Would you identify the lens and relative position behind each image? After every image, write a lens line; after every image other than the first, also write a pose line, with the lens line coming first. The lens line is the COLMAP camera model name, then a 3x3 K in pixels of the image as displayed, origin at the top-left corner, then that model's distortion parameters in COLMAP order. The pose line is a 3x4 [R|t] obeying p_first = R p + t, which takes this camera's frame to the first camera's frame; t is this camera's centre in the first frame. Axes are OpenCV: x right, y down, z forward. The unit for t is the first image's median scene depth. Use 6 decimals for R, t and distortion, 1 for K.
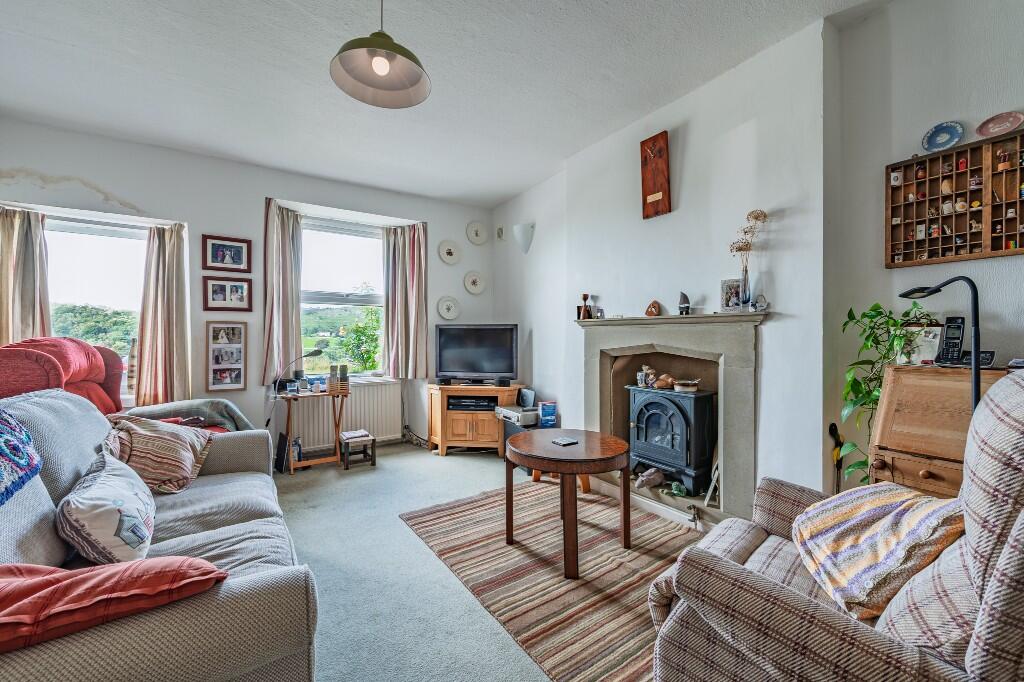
lens RADIAL K [[399.5, 0, 510.8], [0, 399.5, 338.0], [0, 0, 1]] dist [-0.000372, -0.000008]
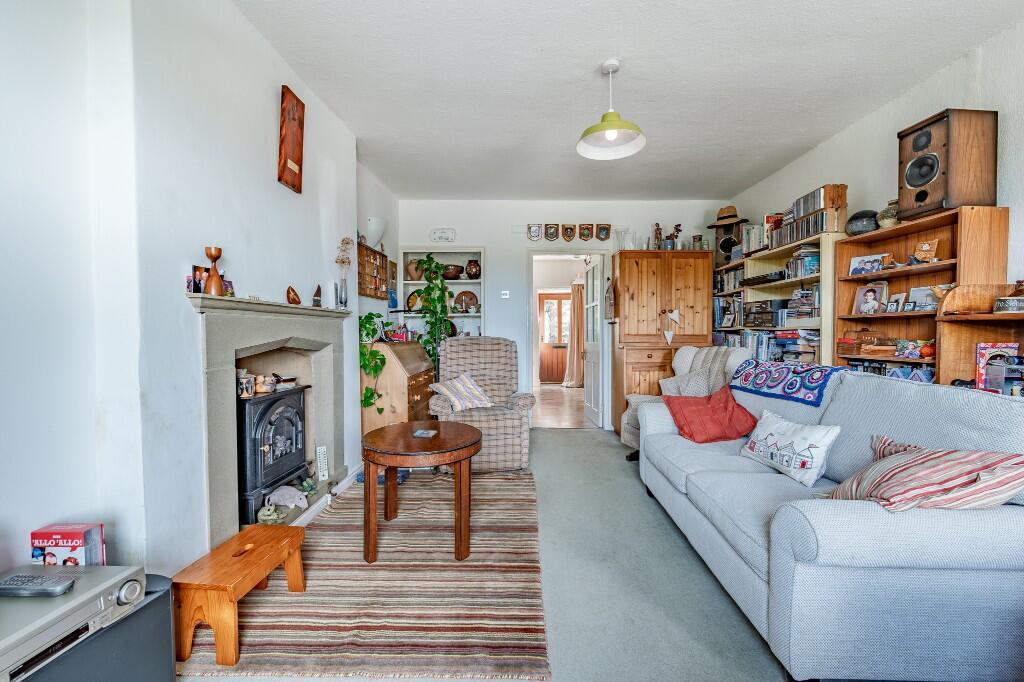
lens RADIAL K [[399.5, 0, 515.3], [0, 399.5, 339.4], [0, 0, 1]] dist [-0.000372, -0.000008]
pose [[-0.810899, -0.014972, 0.584994, -0.496061], [0.000687, 0.999648, 0.026536, -0.002068], [-0.585185, 0.021920, -0.810603, 1.312394]]
